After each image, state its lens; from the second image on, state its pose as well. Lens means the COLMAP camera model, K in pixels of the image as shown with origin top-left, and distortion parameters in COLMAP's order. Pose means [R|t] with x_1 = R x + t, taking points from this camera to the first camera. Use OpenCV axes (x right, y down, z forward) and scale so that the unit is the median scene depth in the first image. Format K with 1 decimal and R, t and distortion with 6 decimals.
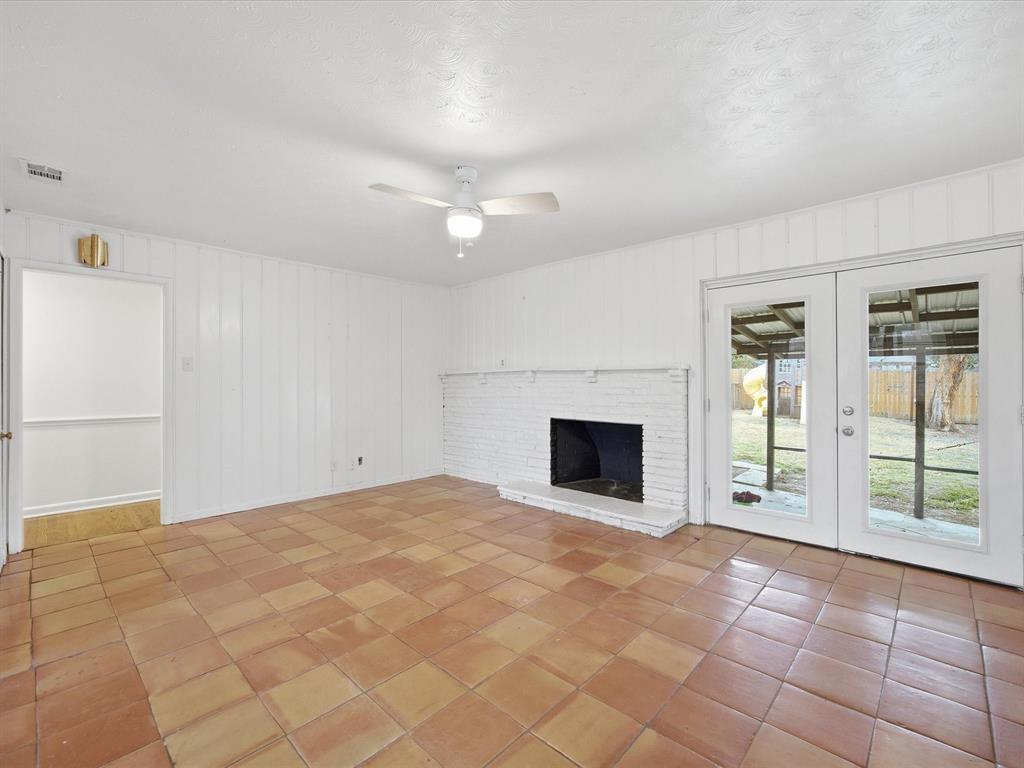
lens RADIAL K [[458.3, 0, 517.0], [0, 458.3, 378.5], [0, 0, 1]] dist [-0.020064, 0.005516]
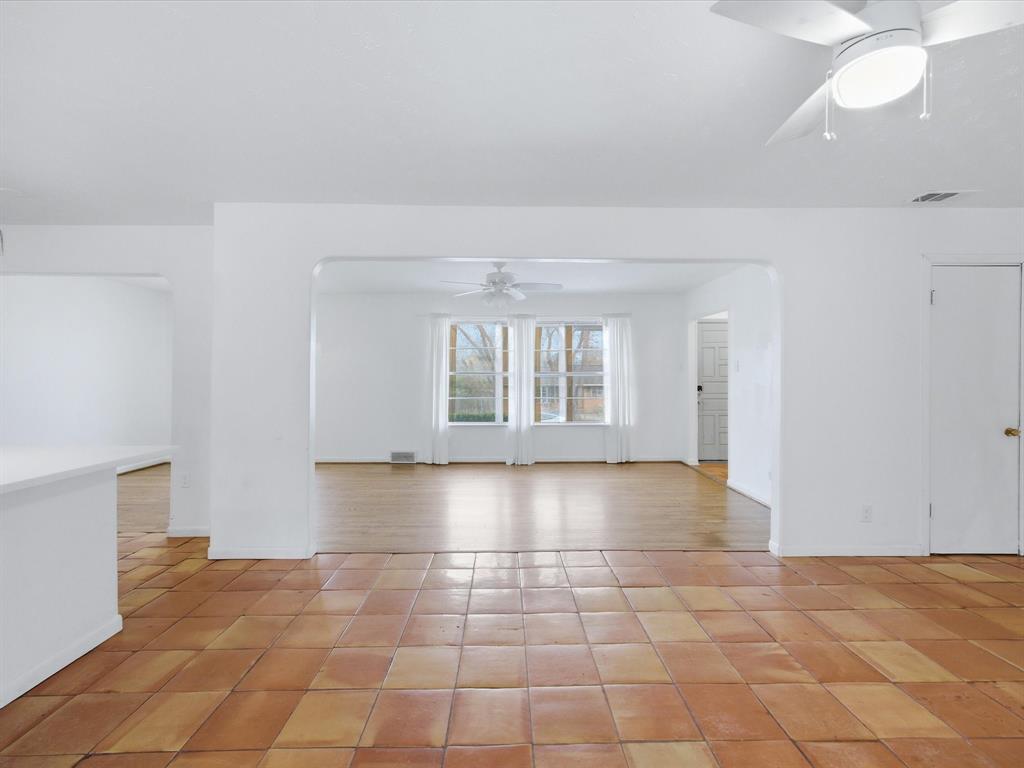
lens RADIAL K [[458.3, 0, 510.9], [0, 458.3, 384.0], [0, 0, 1]] dist [-0.020064, 0.005516]
pose [[-0.719338, 0.009814, -0.694591, 0.326976], [0.005679, 0.999950, 0.008247, -0.000816], [0.694637, 0.001988, -0.719357, 0.695358]]
